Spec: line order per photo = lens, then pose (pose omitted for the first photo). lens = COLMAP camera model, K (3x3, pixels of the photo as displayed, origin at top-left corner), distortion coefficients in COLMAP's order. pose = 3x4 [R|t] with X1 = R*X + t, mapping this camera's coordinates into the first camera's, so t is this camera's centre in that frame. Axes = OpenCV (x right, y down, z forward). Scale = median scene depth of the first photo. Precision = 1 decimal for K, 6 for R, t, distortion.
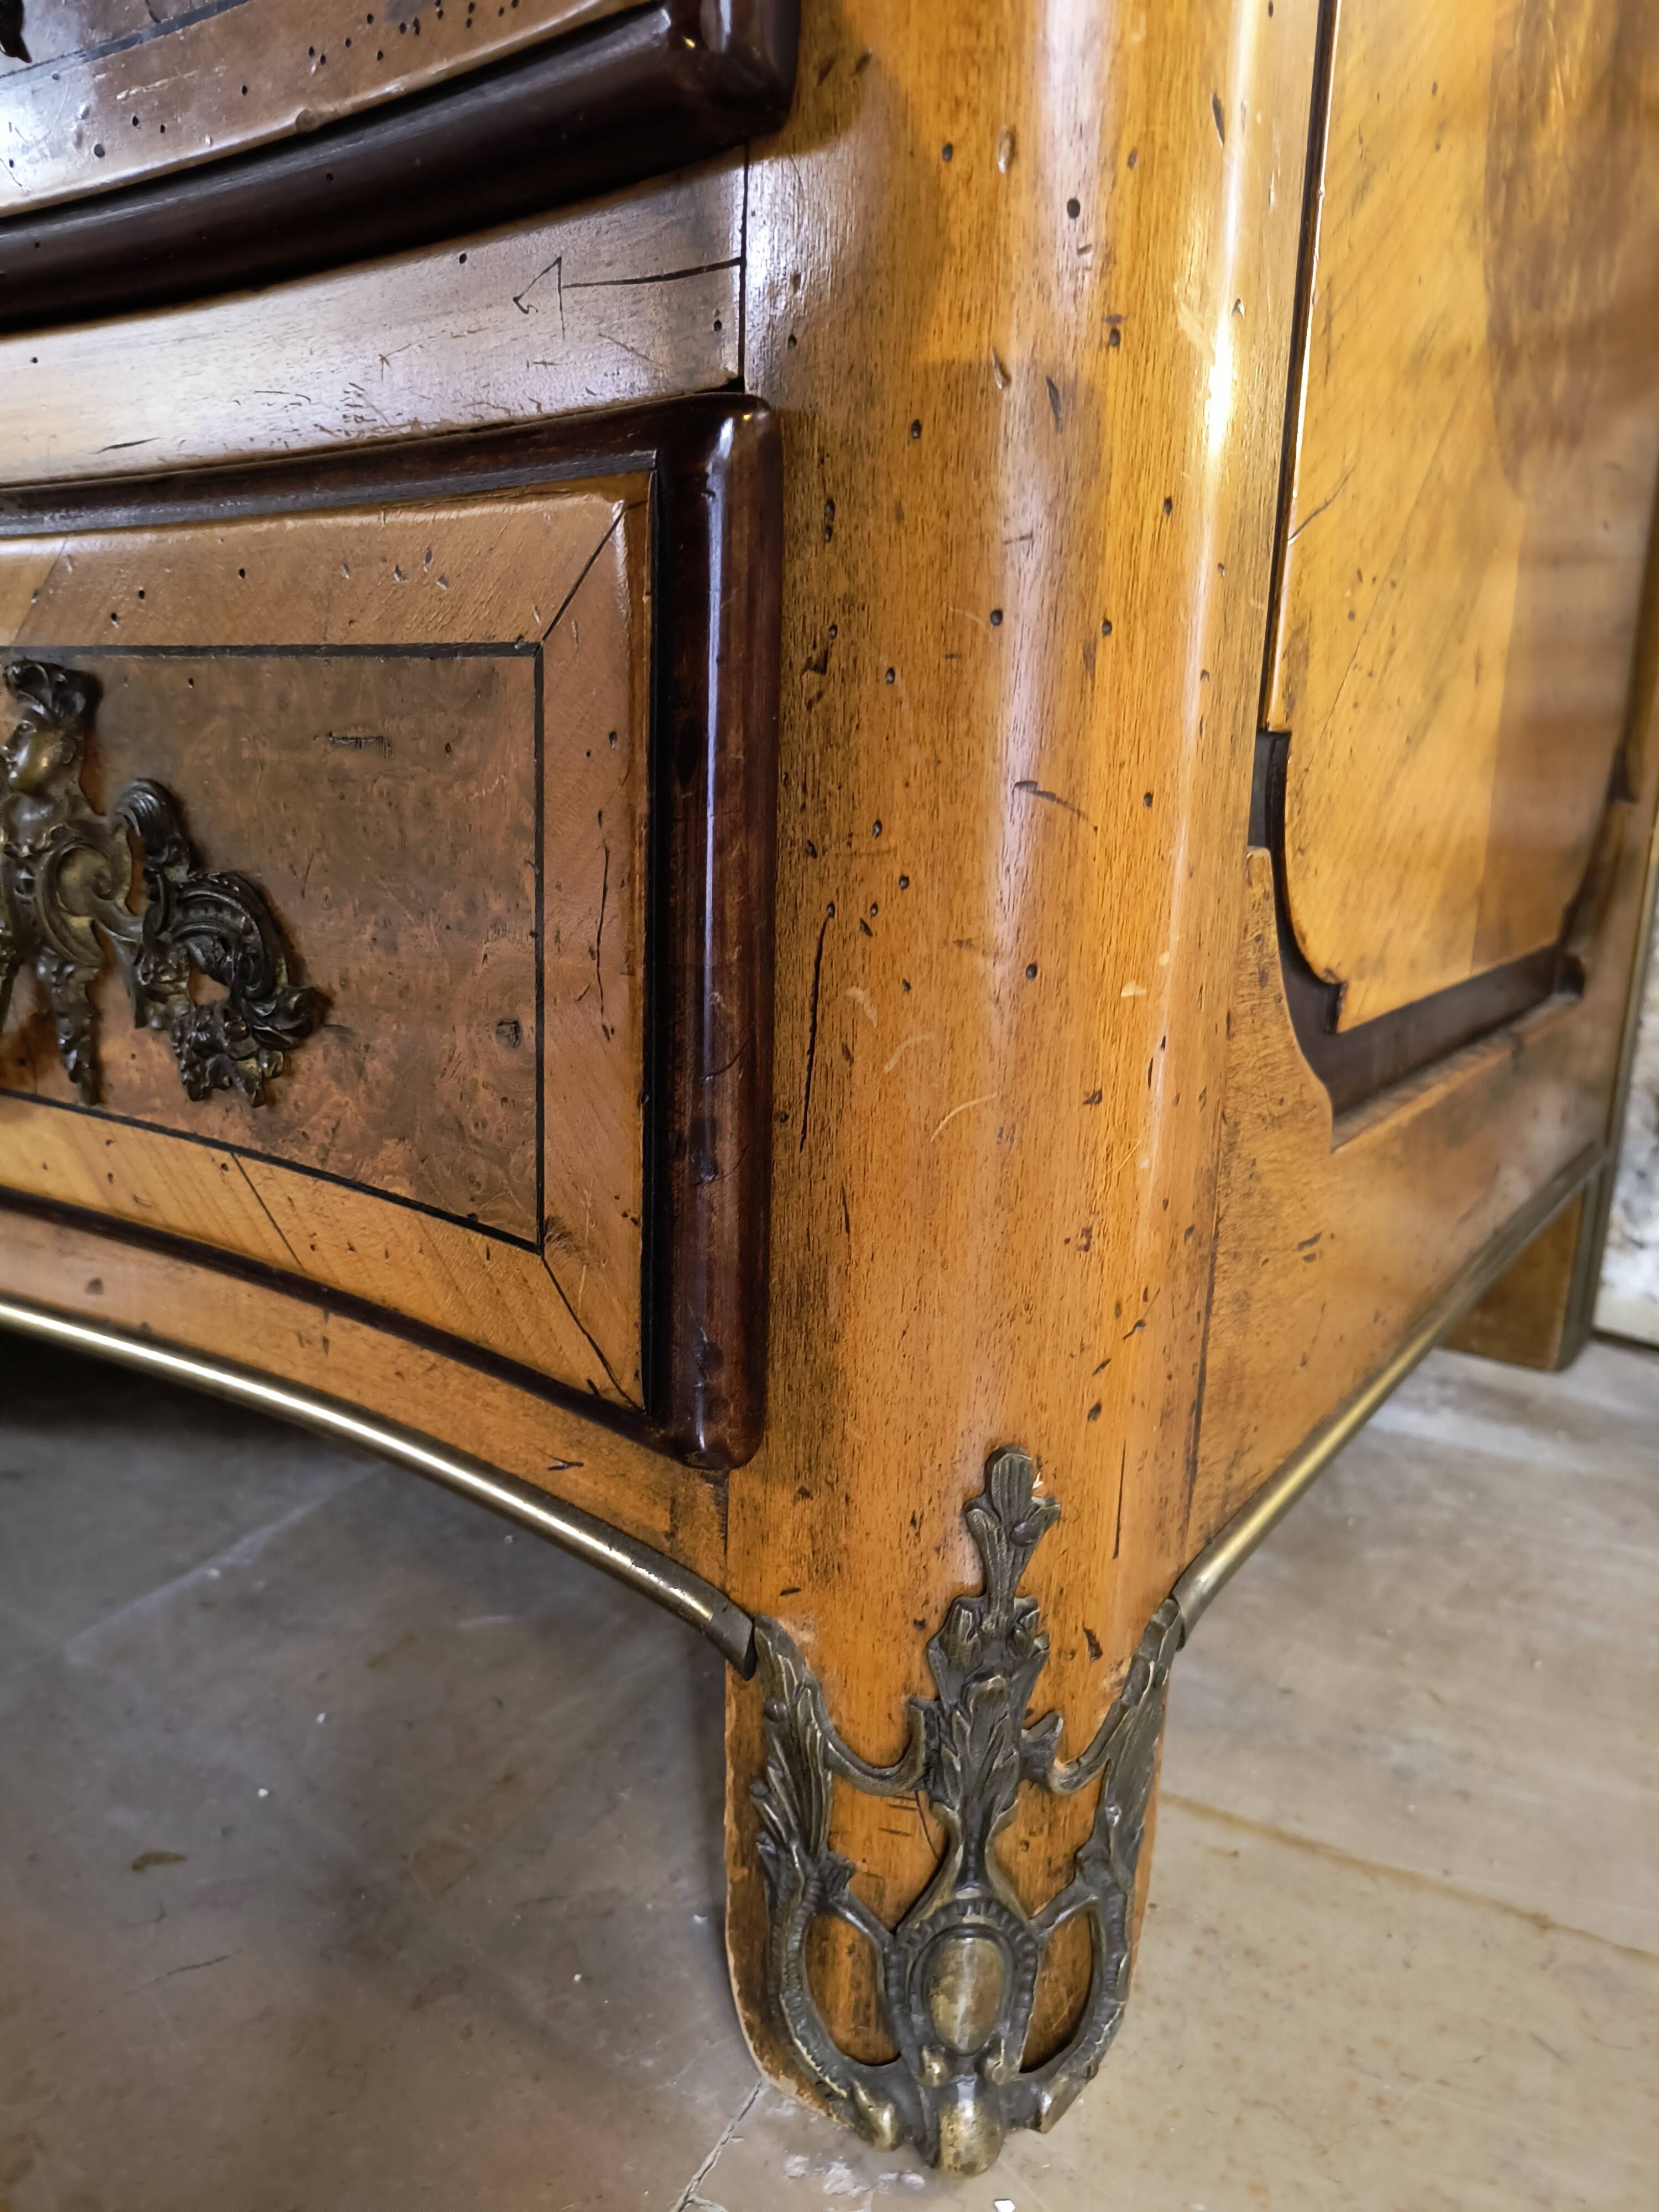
lens RADIAL K [[1553.5, 0, 848.2], [0, 1553.5, 1120.1], [0, 0, 1]] dist [0.027246, -0.049348]
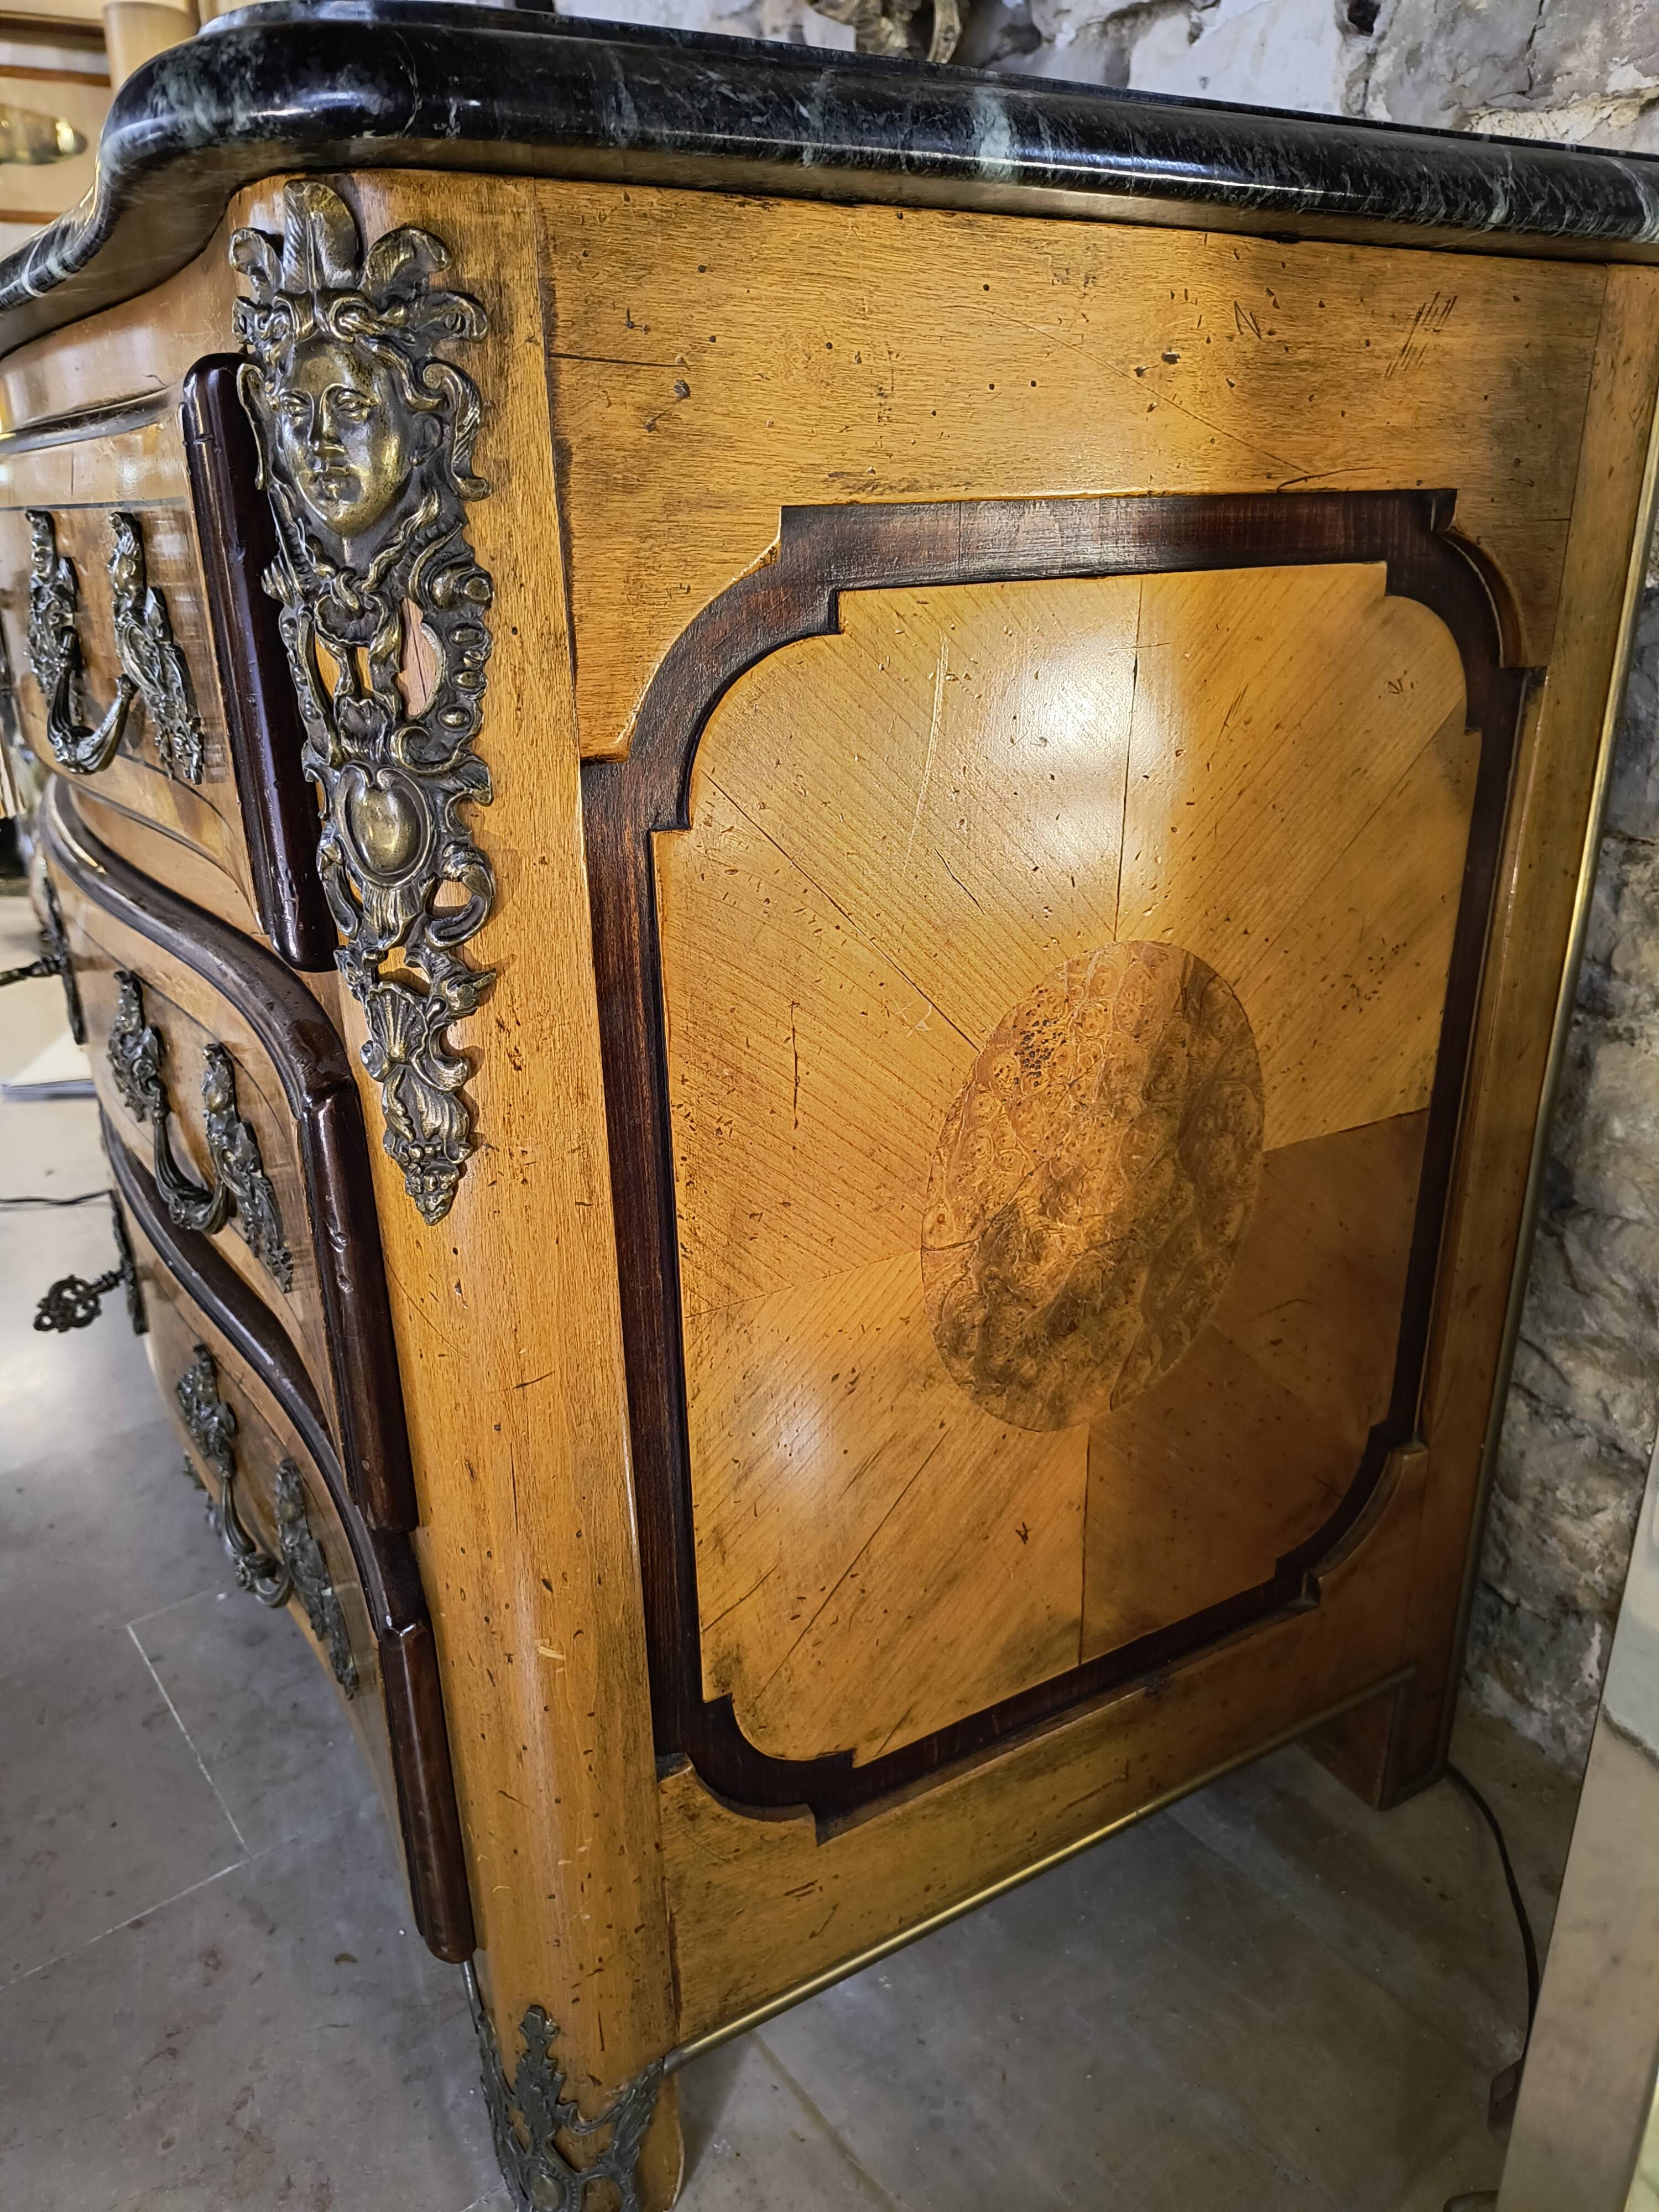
lens RADIAL K [[1553.5, 0, 819.3], [0, 1553.5, 1104.6], [0, 0, 1]] dist [0.027246, -0.049348]
pose [[0.904676, 0.110431, -0.411540, 1.067952], [-0.058057, 0.988771, 0.137698, -1.212567], [0.422125, -0.100679, 0.900929, -0.656302]]
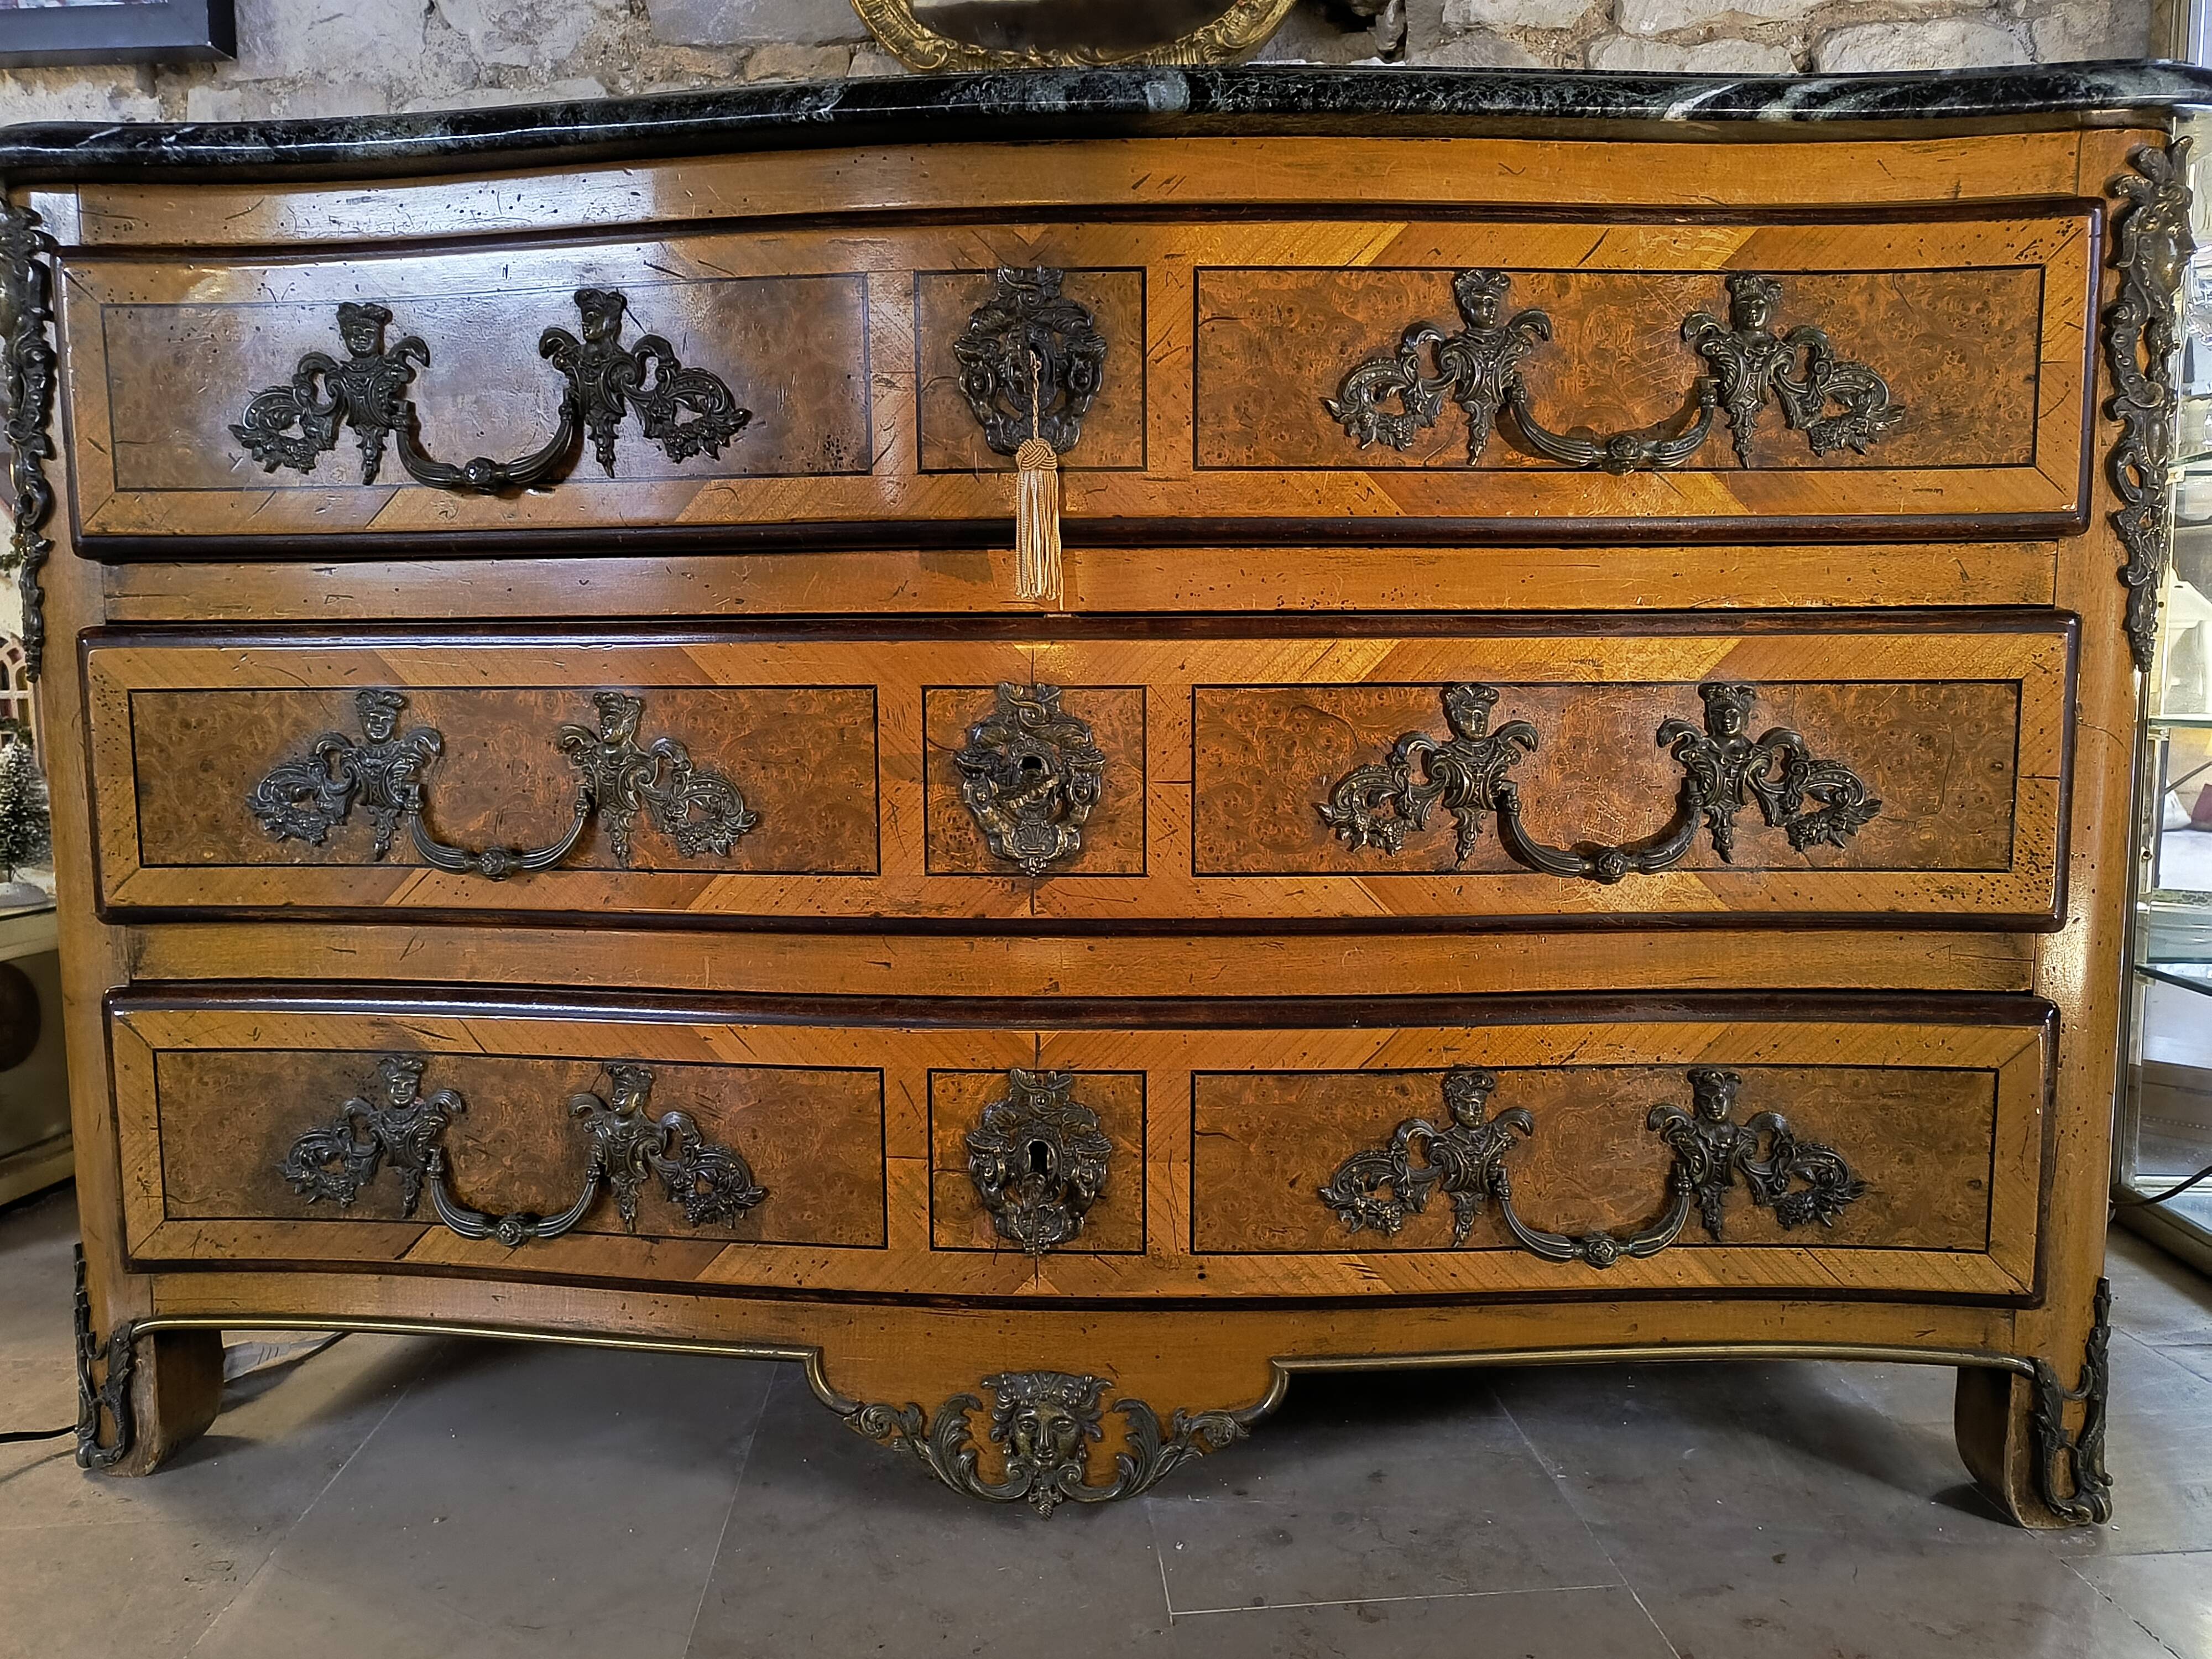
lens RADIAL K [[1553.5, 0, 1108.1], [0, 1553.5, 829.7], [0, 0, 1]] dist [0.027246, -0.049348]
pose [[0.843267, -0.077449, 0.531886, -2.834251], [0.153132, 0.983172, -0.099618, -0.611434], [-0.515220, 0.165453, 0.840936, -0.743484]]
